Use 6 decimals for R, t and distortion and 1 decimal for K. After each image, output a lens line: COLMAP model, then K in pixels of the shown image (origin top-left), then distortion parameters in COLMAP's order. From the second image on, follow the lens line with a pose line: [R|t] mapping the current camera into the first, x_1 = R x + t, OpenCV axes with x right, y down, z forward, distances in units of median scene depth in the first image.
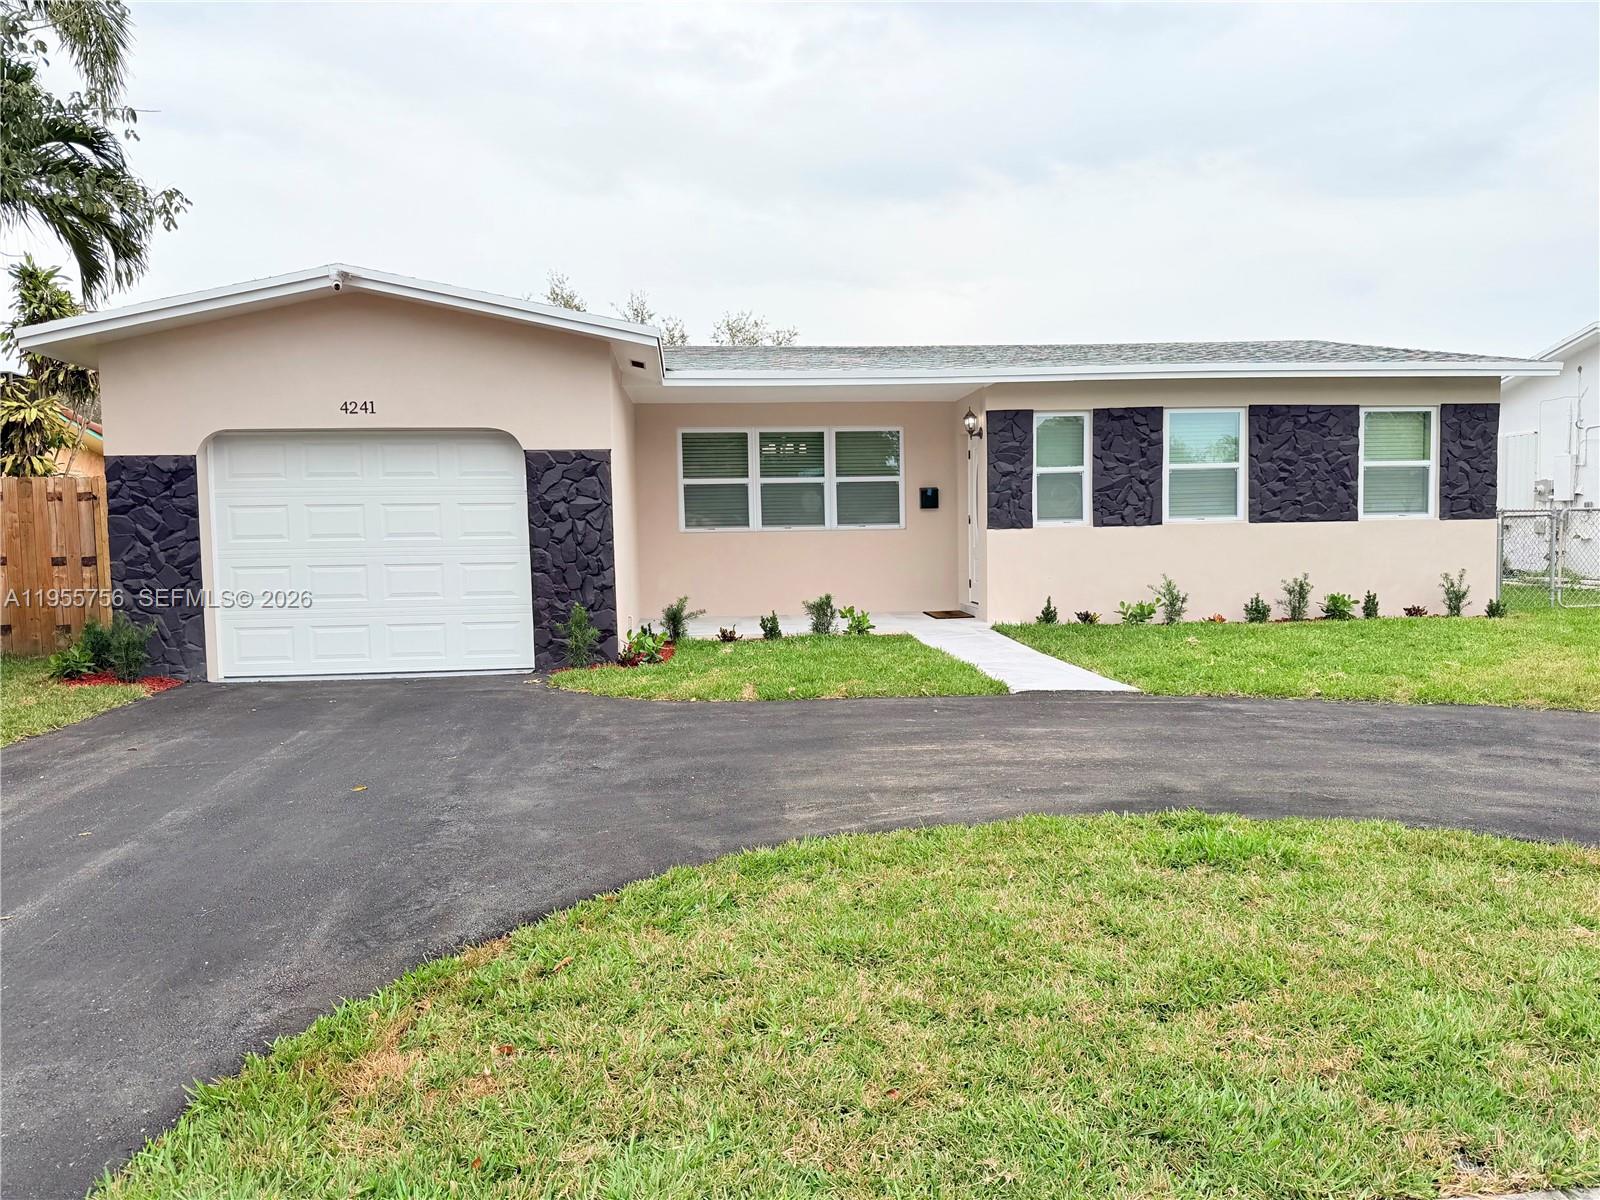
lens RADIAL K [[1131.7, 0, 787.4], [0, 1131.7, 590.6], [0, 0, 1]] dist [0.072223, -0.060010]
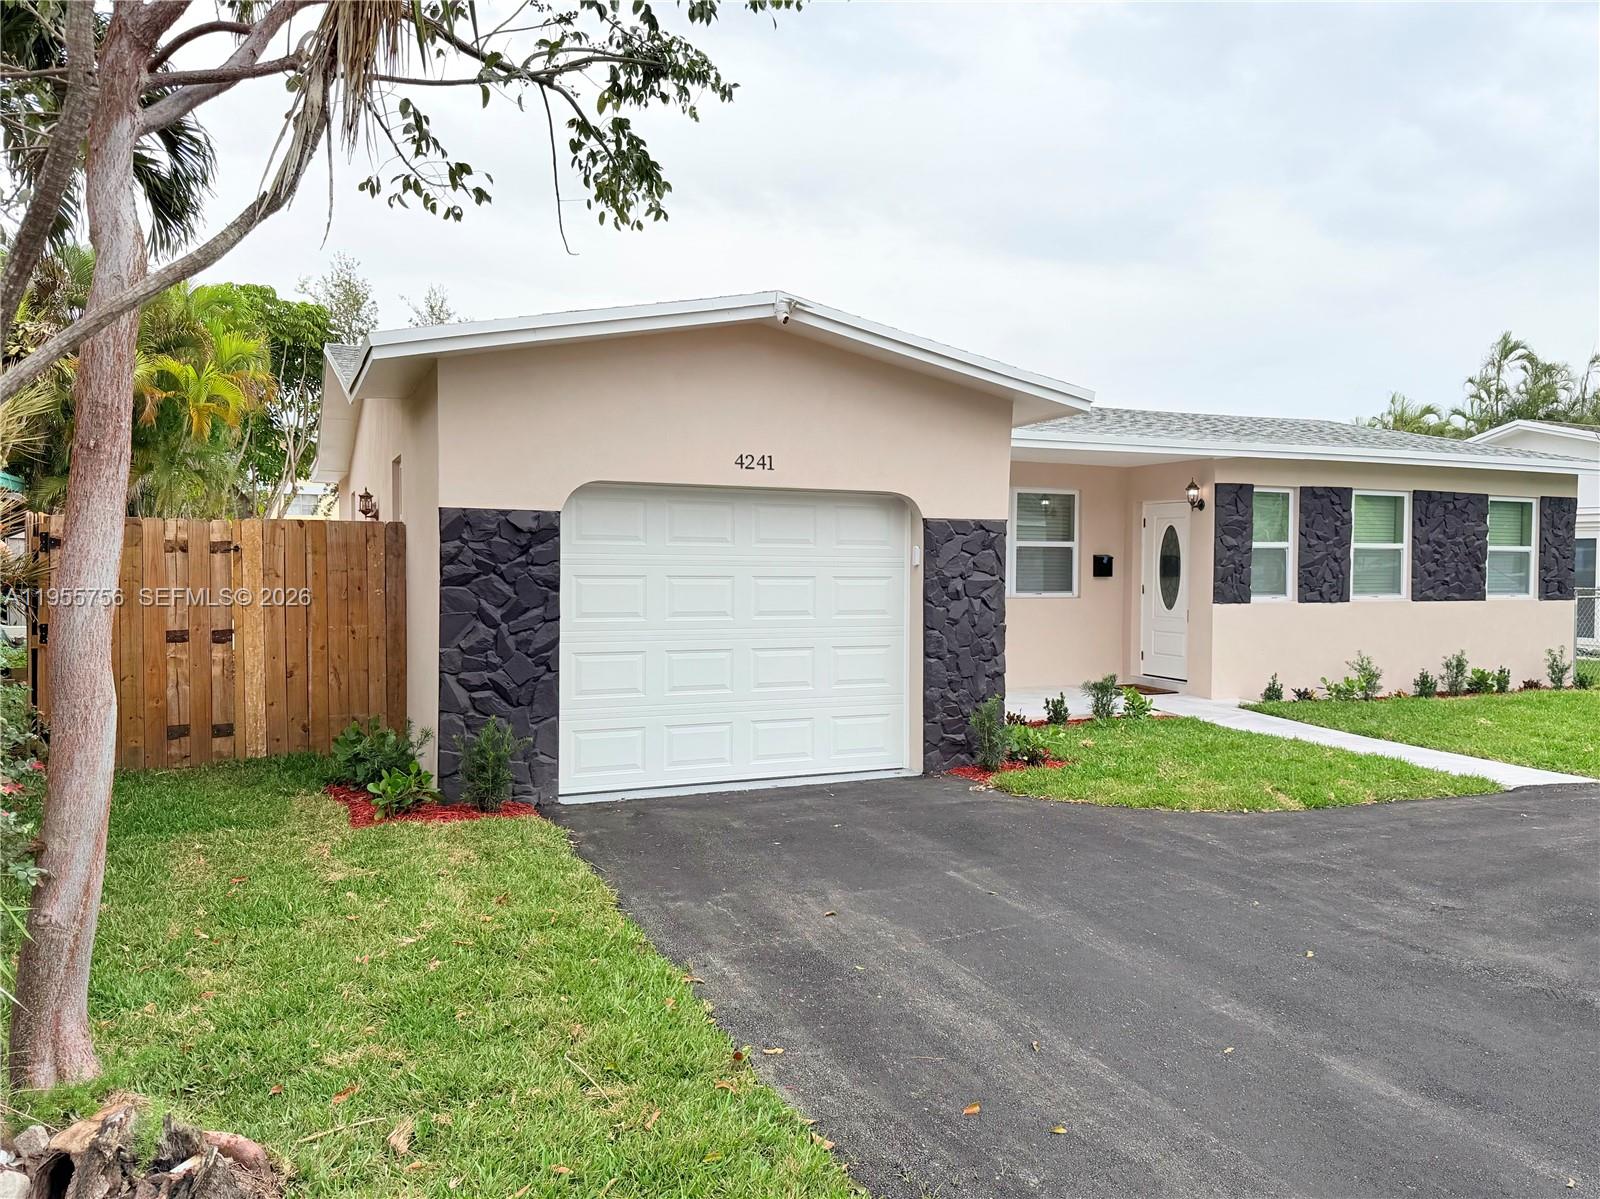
lens RADIAL K [[1225.4, 0, 859.6], [0, 1225.4, 579.8], [0, 0, 1]] dist [0.047078, -0.016670]
pose [[0.934633, 0.019950, 0.355054, -0.483279], [-0.006547, 0.999221, -0.038911, -0.031529], [-0.355553, 0.034043, 0.934036, 0.119520]]
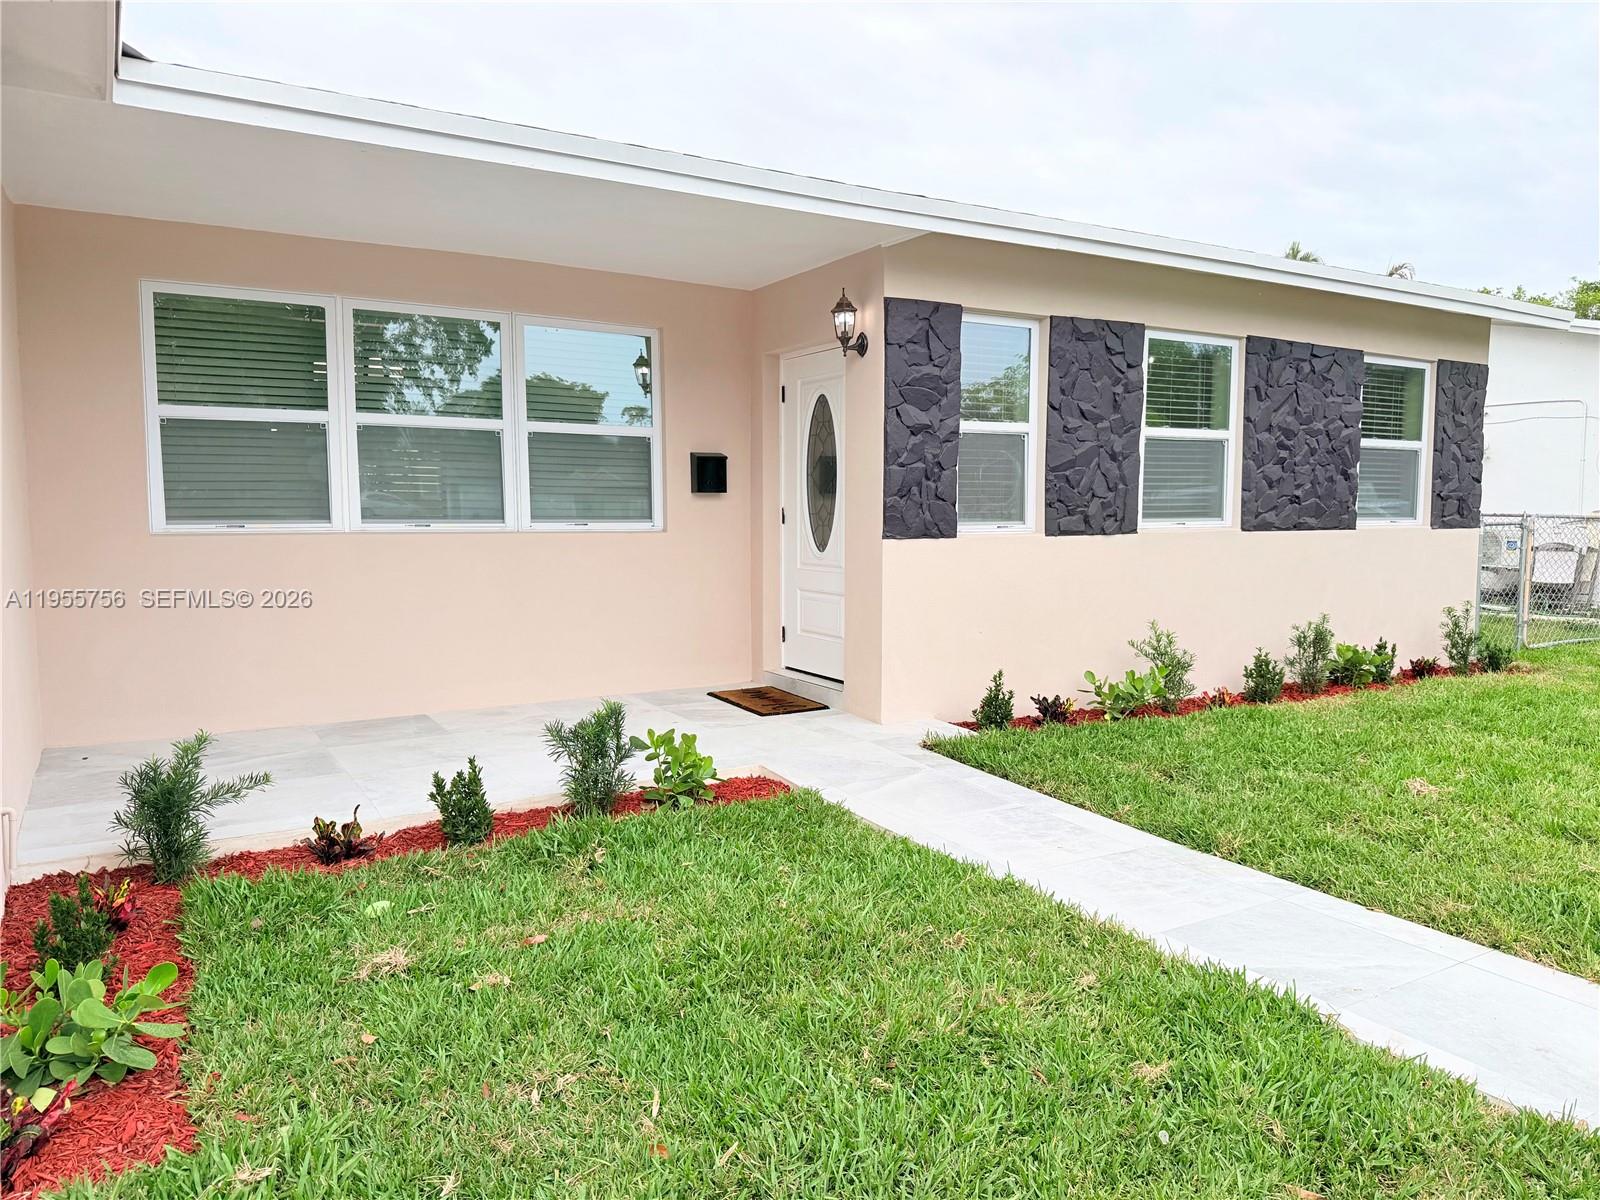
lens RADIAL K [[1131.7, 0, 806.9], [0, 1131.7, 590.0], [0, 0, 1]] dist [0.072223, -0.060010]
pose [[0.895214, -0.013054, 0.445445, -0.075132], [0.006557, 0.999849, 0.016122, -0.039774], [-0.445588, -0.011512, 0.895164, 0.567979]]
